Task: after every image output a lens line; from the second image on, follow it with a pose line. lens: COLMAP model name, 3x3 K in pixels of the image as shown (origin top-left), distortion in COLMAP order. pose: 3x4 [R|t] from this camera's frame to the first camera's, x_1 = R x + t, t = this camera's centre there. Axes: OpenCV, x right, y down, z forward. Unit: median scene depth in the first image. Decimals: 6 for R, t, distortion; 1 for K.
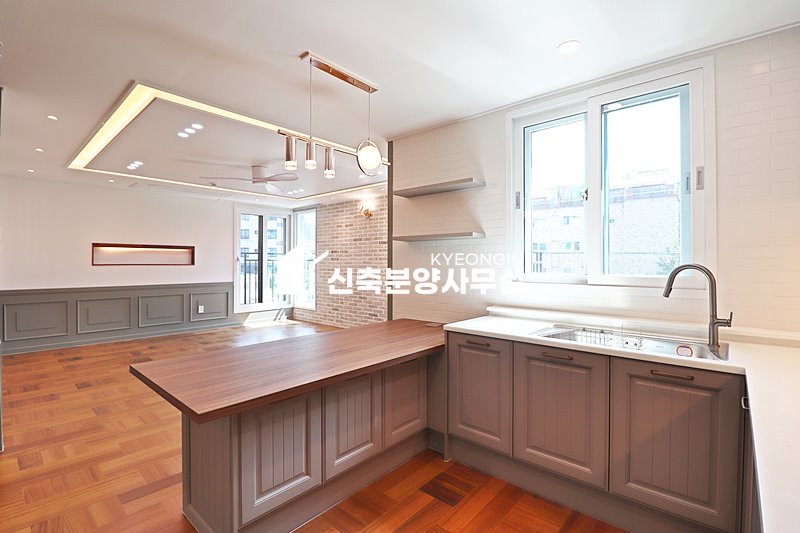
lens RADIAL K [[373.0, 0, 398.3], [0, 373.0, 265.1], [0, 0, 1]] dist [-0.010009, -0.003839]
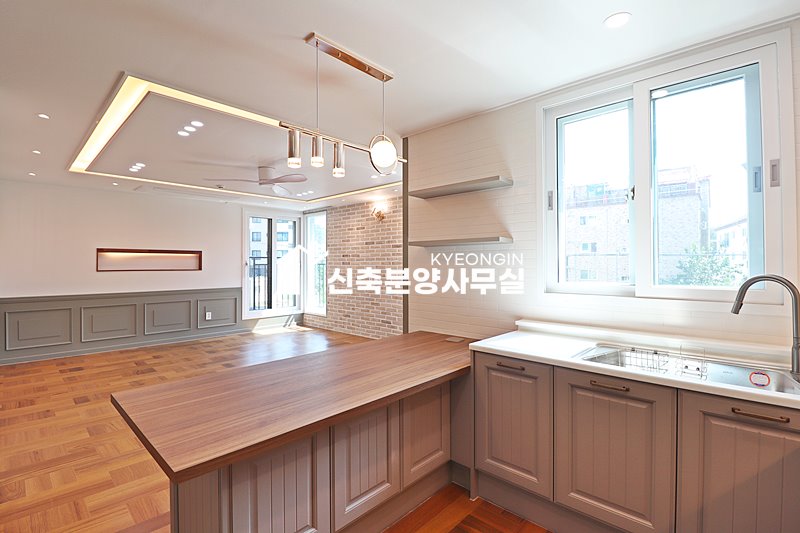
lens RADIAL K [[373.0, 0, 397.8], [0, 373.0, 265.4], [0, 0, 1]] dist [-0.010009, -0.003839]
pose [[0.999498, -0.003090, -0.031534, -0.011831], [0.002995, 0.999991, -0.003067, -0.013987], [0.031543, 0.002971, 0.999498, 0.080414]]
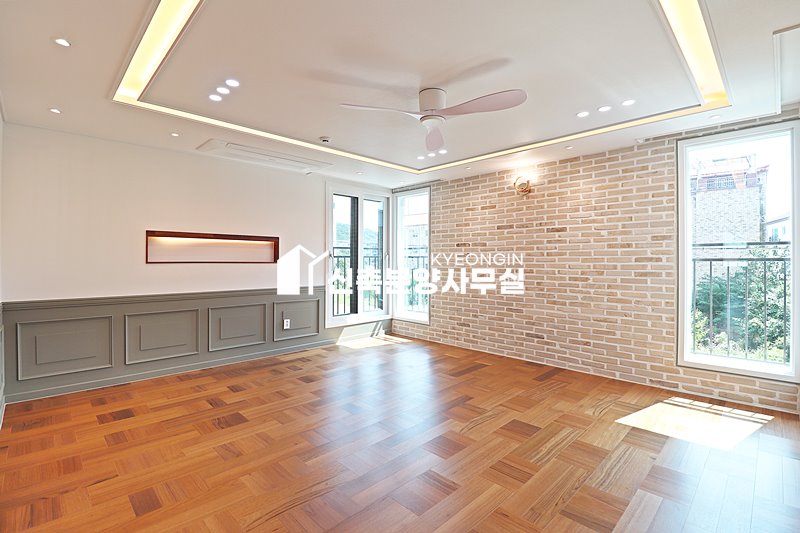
lens RADIAL K [[373.0, 0, 400.2], [0, 373.0, 264.7], [0, 0, 1]] dist [-0.010009, -0.003839]
pose [[0.997735, 0.001305, -0.067261, -0.457927], [-0.001058, 0.999993, 0.003706, 0.000476], [0.067266, -0.003627, 0.997729, 0.509379]]
